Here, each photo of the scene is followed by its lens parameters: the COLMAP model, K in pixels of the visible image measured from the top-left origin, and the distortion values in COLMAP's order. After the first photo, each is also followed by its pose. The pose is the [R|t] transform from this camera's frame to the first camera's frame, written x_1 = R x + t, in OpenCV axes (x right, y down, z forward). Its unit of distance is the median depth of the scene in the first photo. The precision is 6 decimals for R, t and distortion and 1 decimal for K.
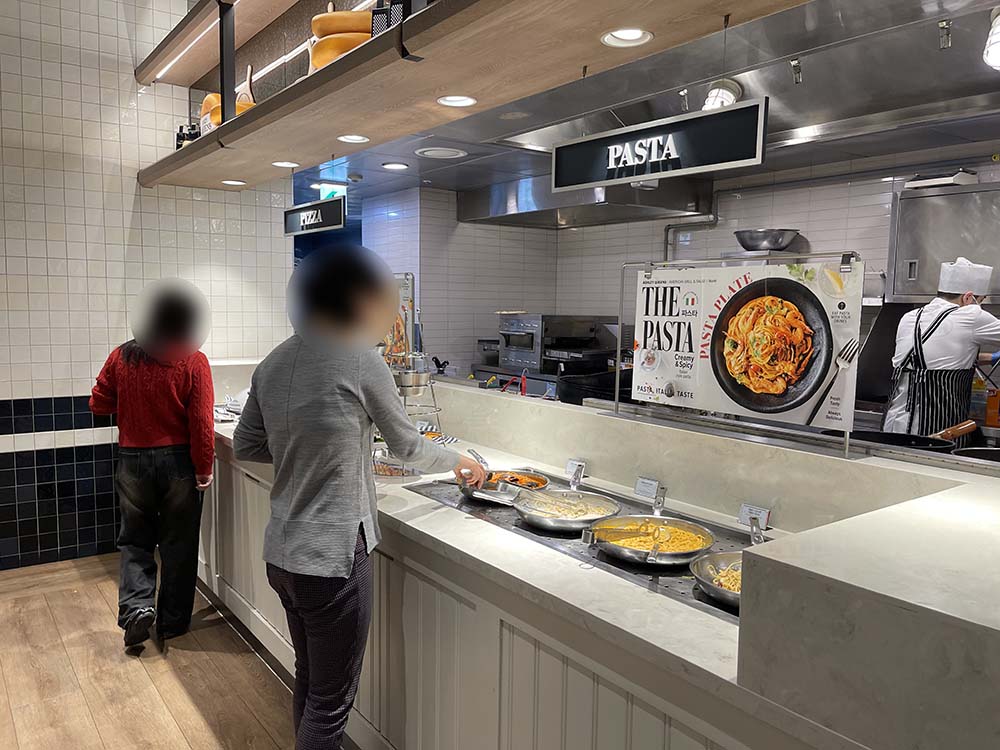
lens RADIAL K [[763.8, 0, 499.8], [0, 763.8, 376.8], [0, 0, 1]] dist [0.025957, -0.006186]
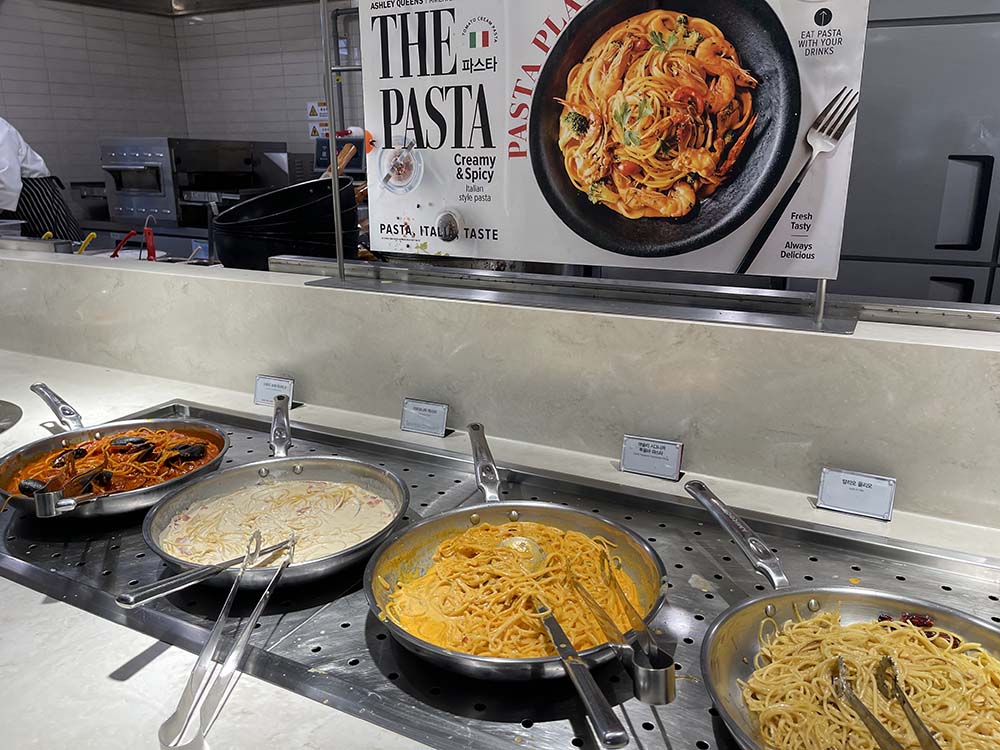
lens RADIAL K [[763.8, 0, 509.0], [0, 763.8, 381.6], [0, 0, 1]] dist [0.025957, -0.006186]
pose [[0.898743, -0.146068, 0.413432, 0.031084], [0.062997, 0.976115, 0.207921, 0.014956], [-0.433928, -0.160822, 0.886478, 0.528944]]
